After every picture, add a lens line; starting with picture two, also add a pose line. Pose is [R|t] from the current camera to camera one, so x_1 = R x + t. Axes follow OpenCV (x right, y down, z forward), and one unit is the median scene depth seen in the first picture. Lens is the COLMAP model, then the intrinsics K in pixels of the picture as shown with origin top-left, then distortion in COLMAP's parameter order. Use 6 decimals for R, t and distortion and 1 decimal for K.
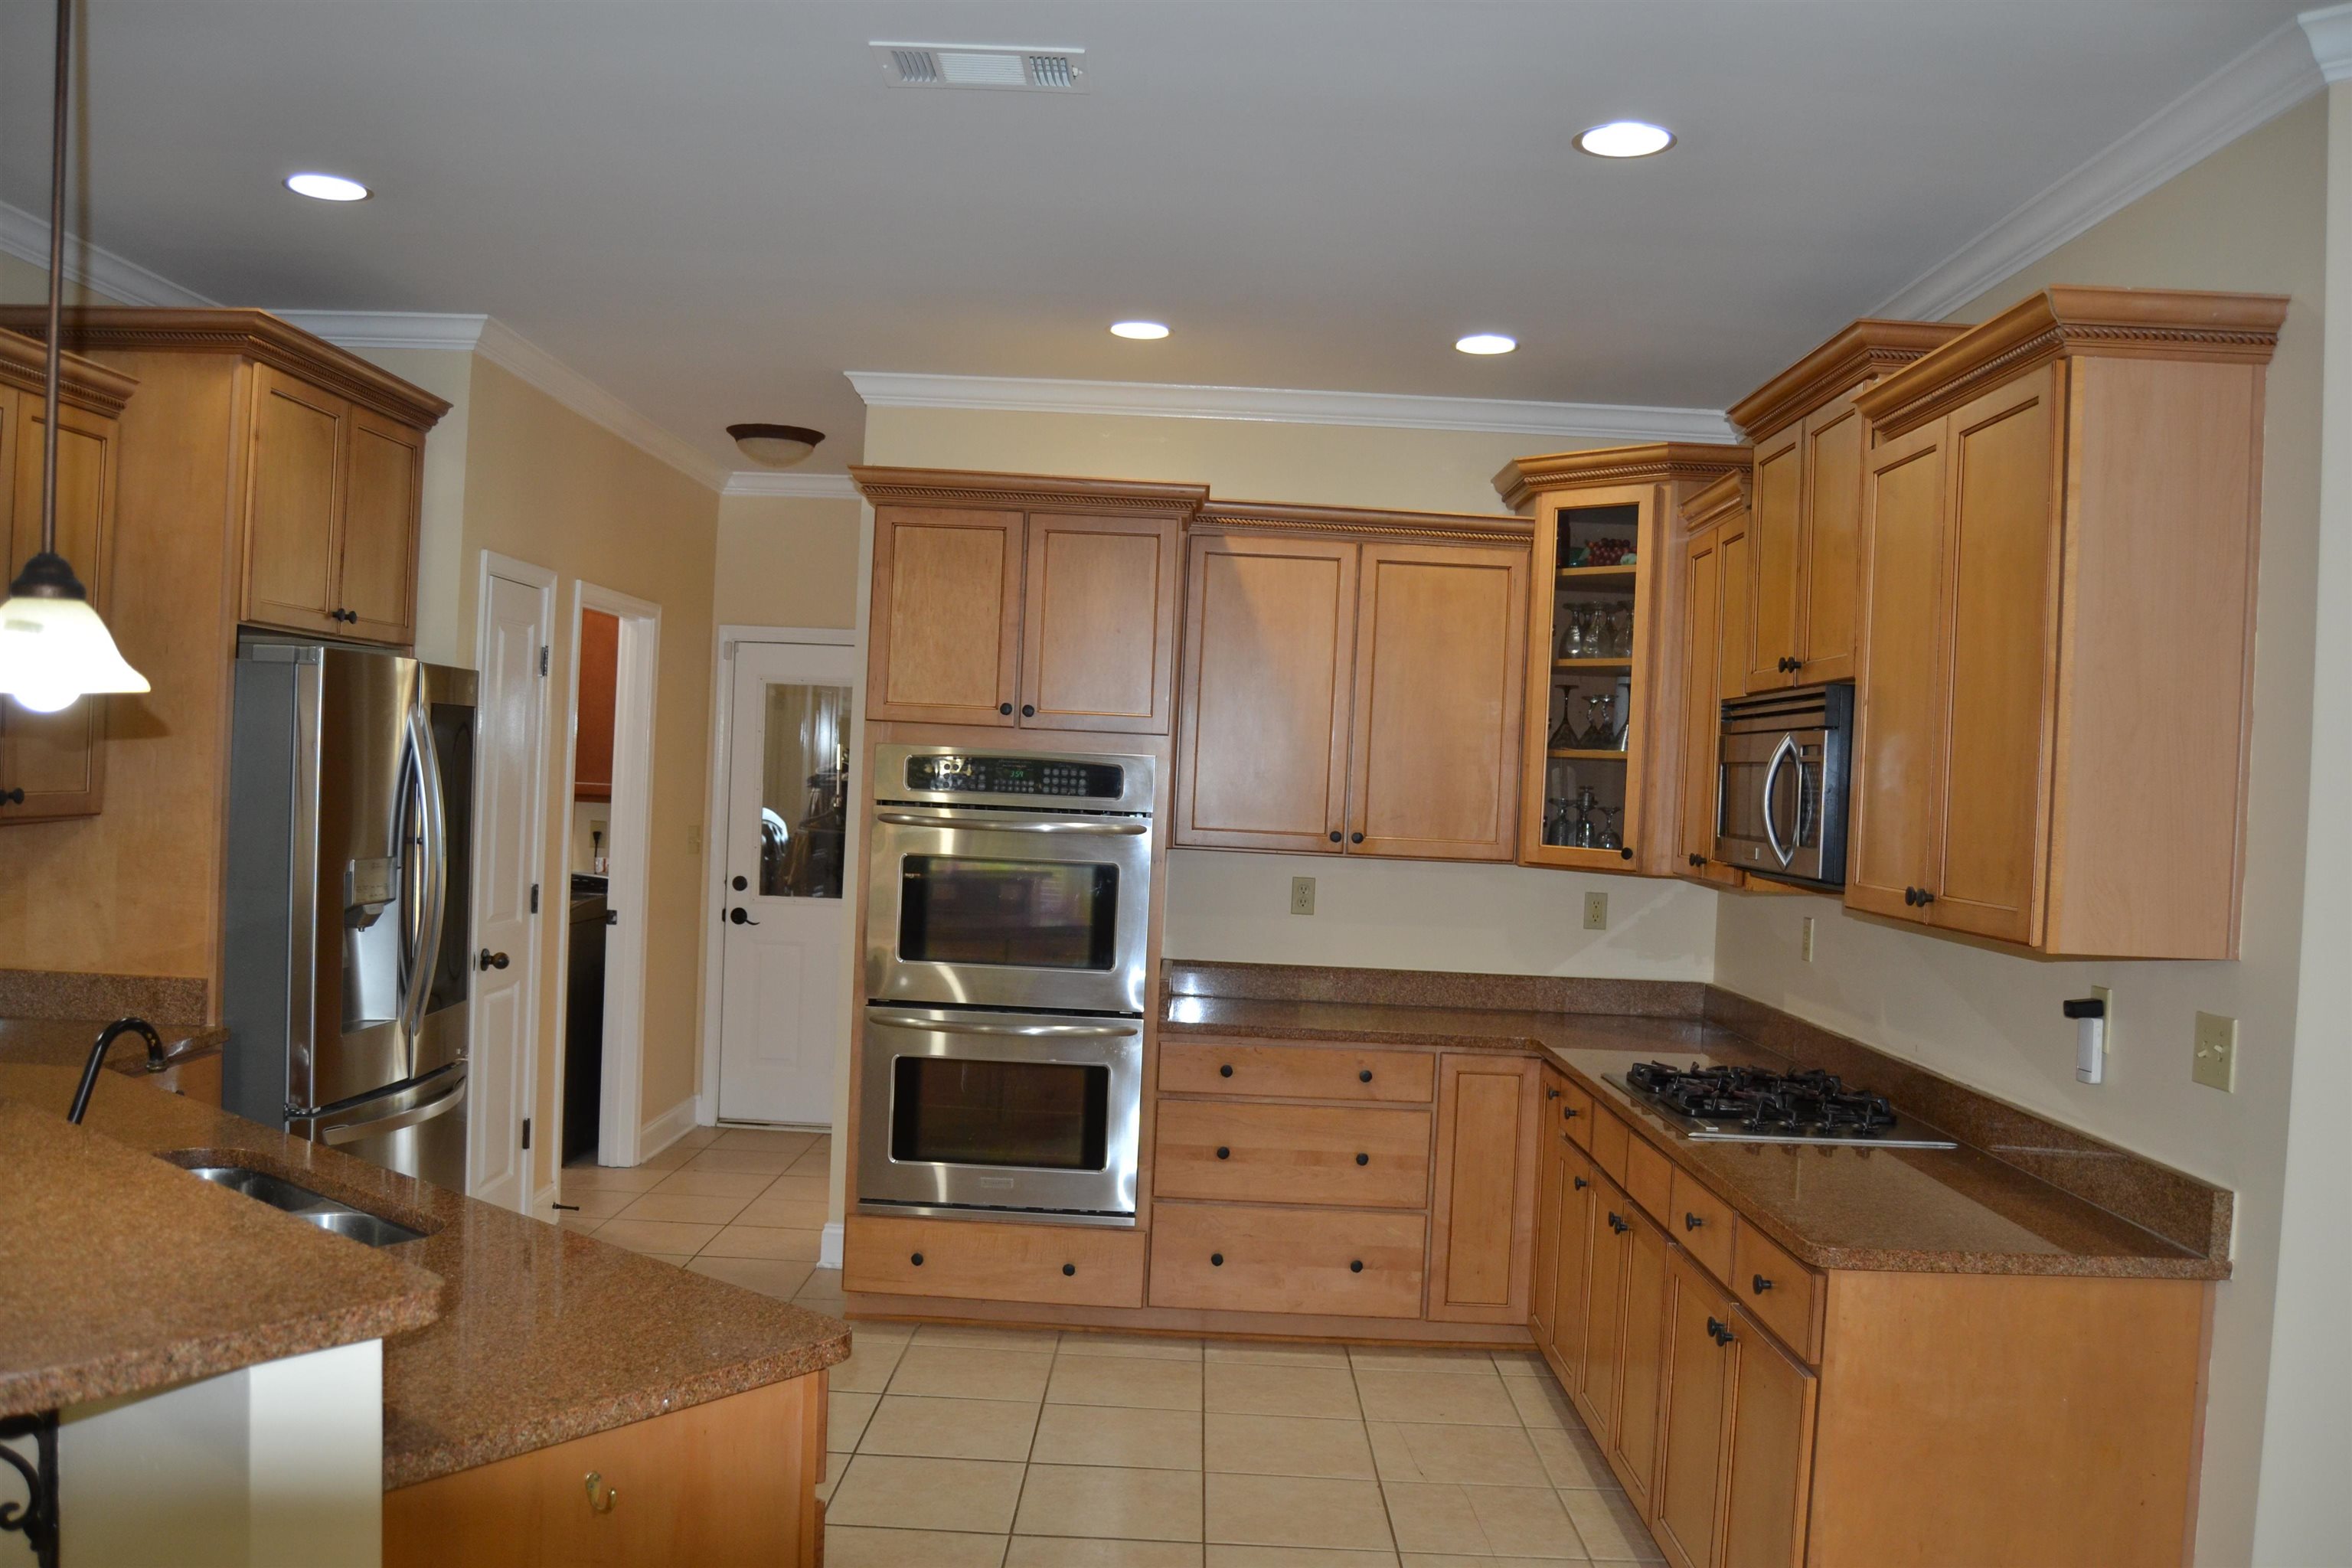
lens RADIAL K [[1871.8, 0, 1161.4], [0, 1871.8, 790.5], [0, 0, 1]] dist [-0.092301, 0.033226]
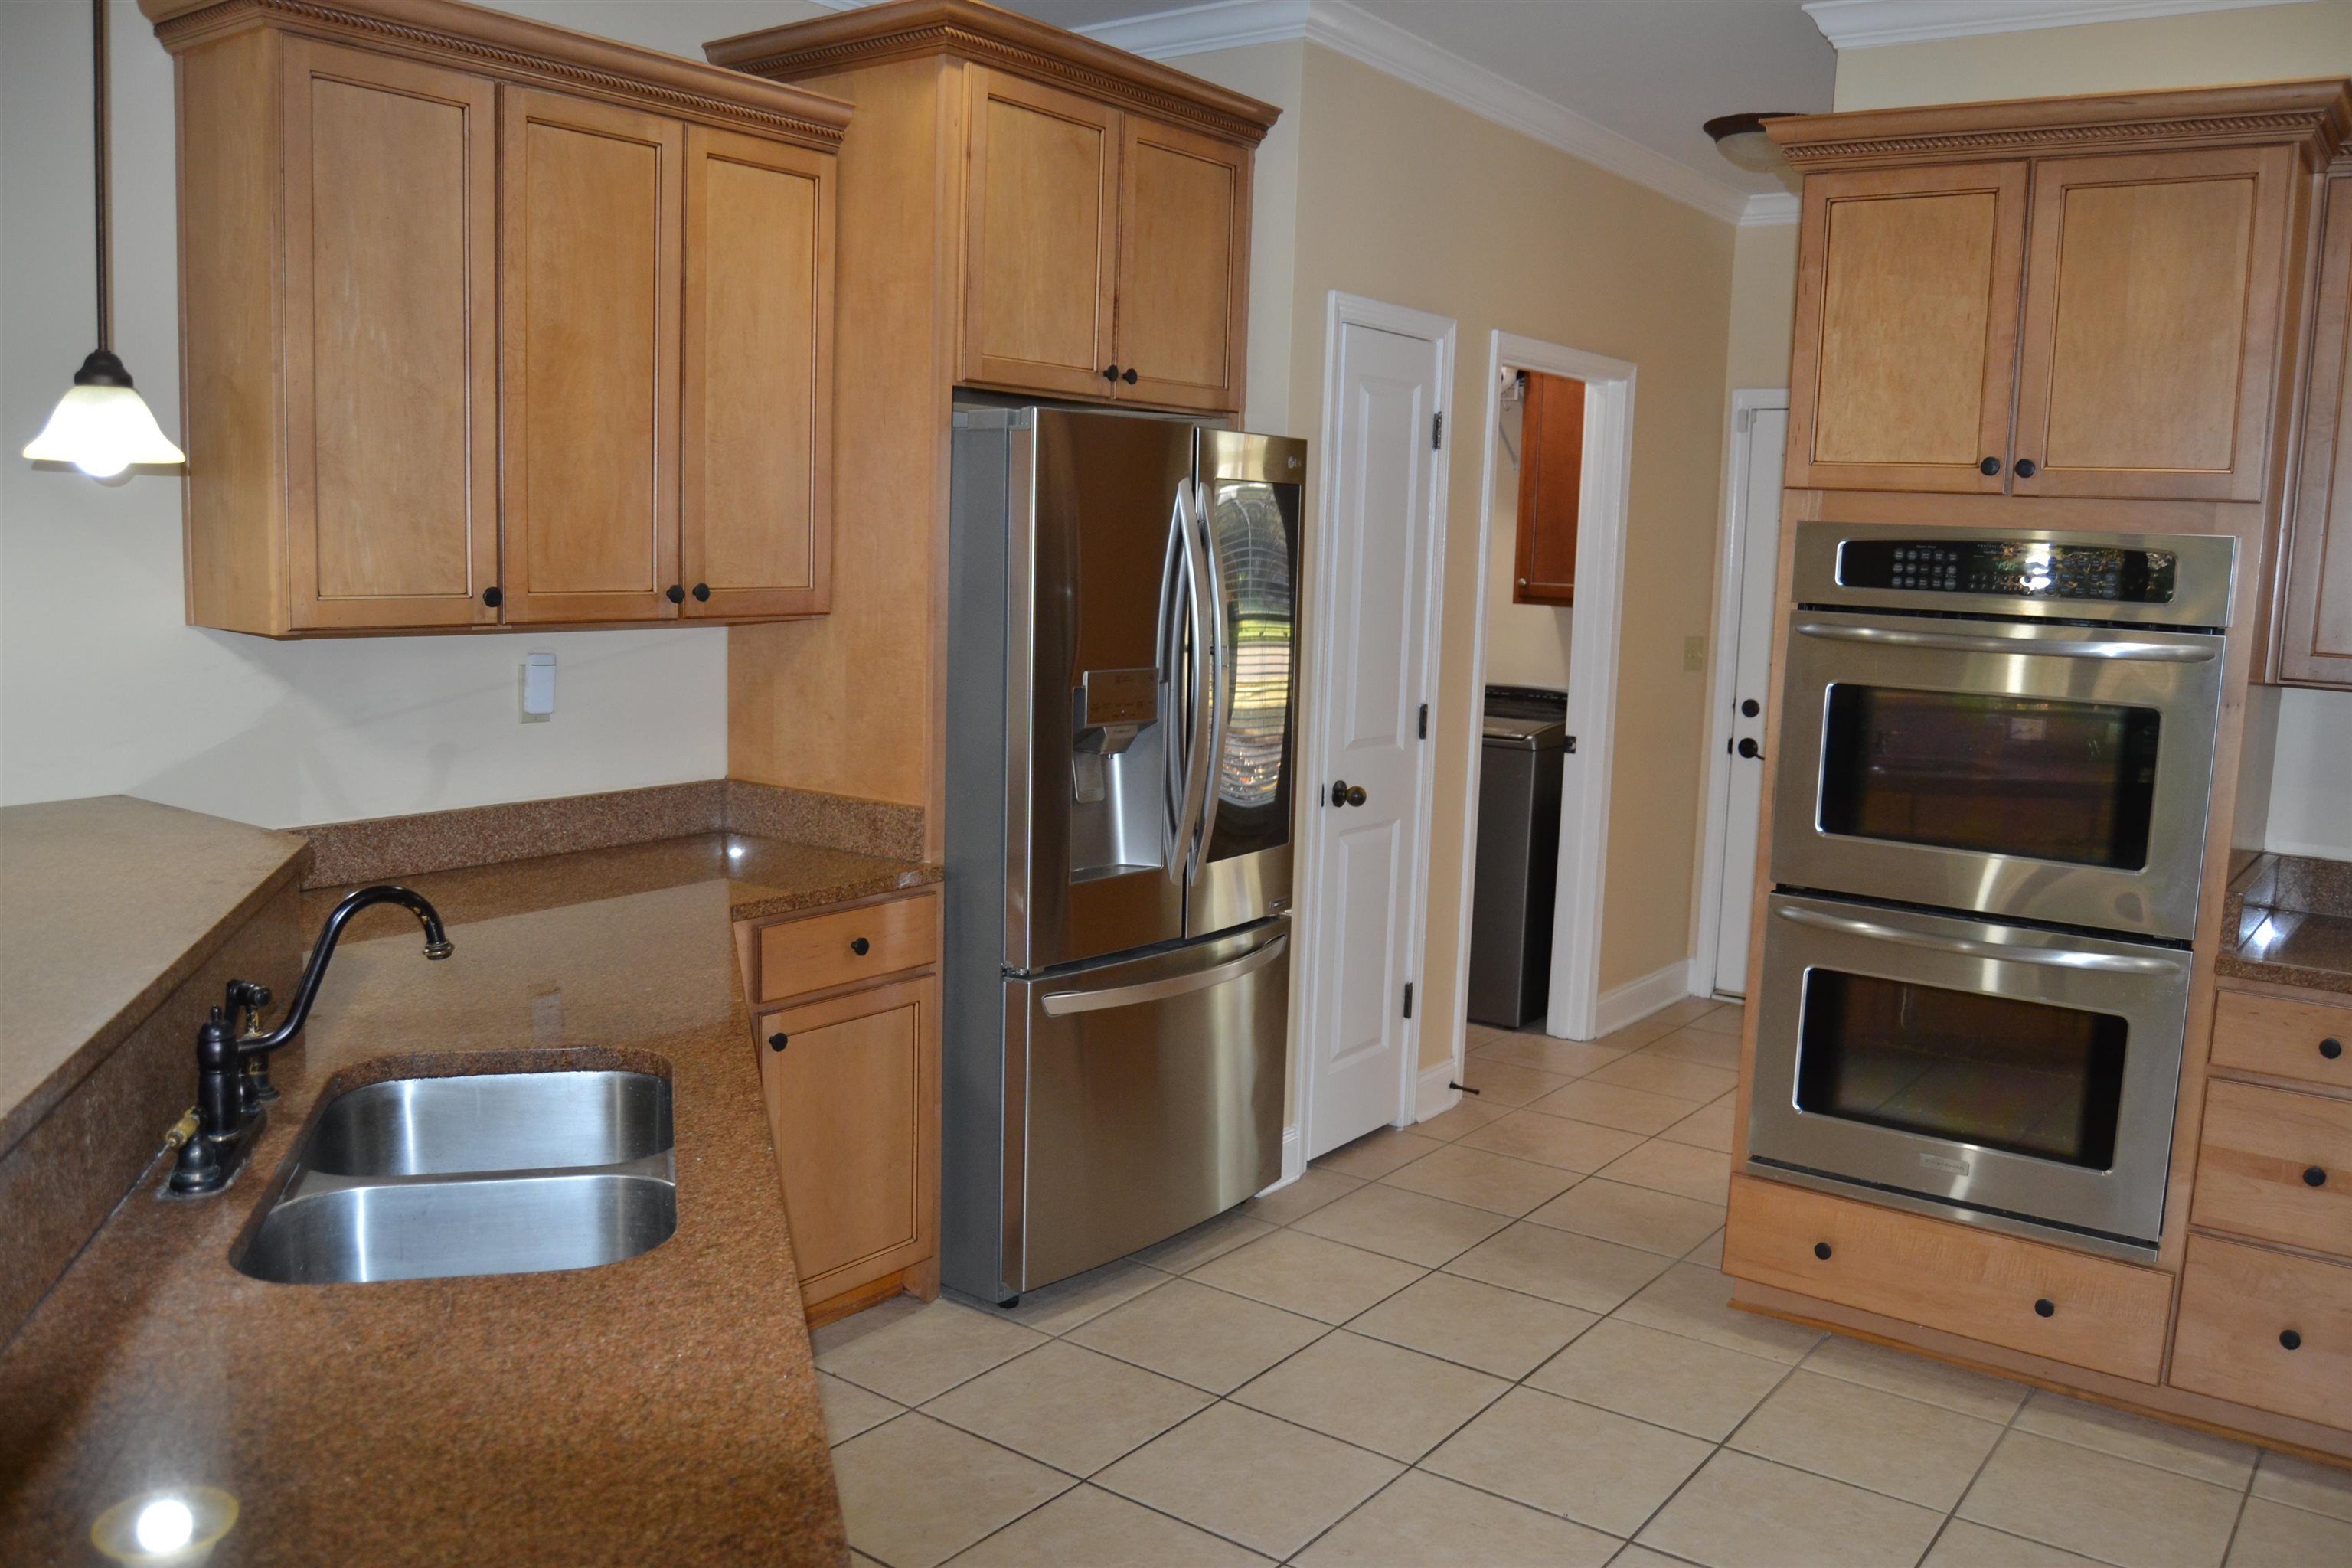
lens RADIAL K [[1871.8, 0, 1177.0], [0, 1871.8, 785.7], [0, 0, 1]] dist [-0.092301, 0.033226]
pose [[0.813399, 0.059359, -0.578670, 0.065200], [-0.001762, 0.995027, 0.099591, 0.004722], [0.581703, -0.079988, 0.809459, 0.297166]]
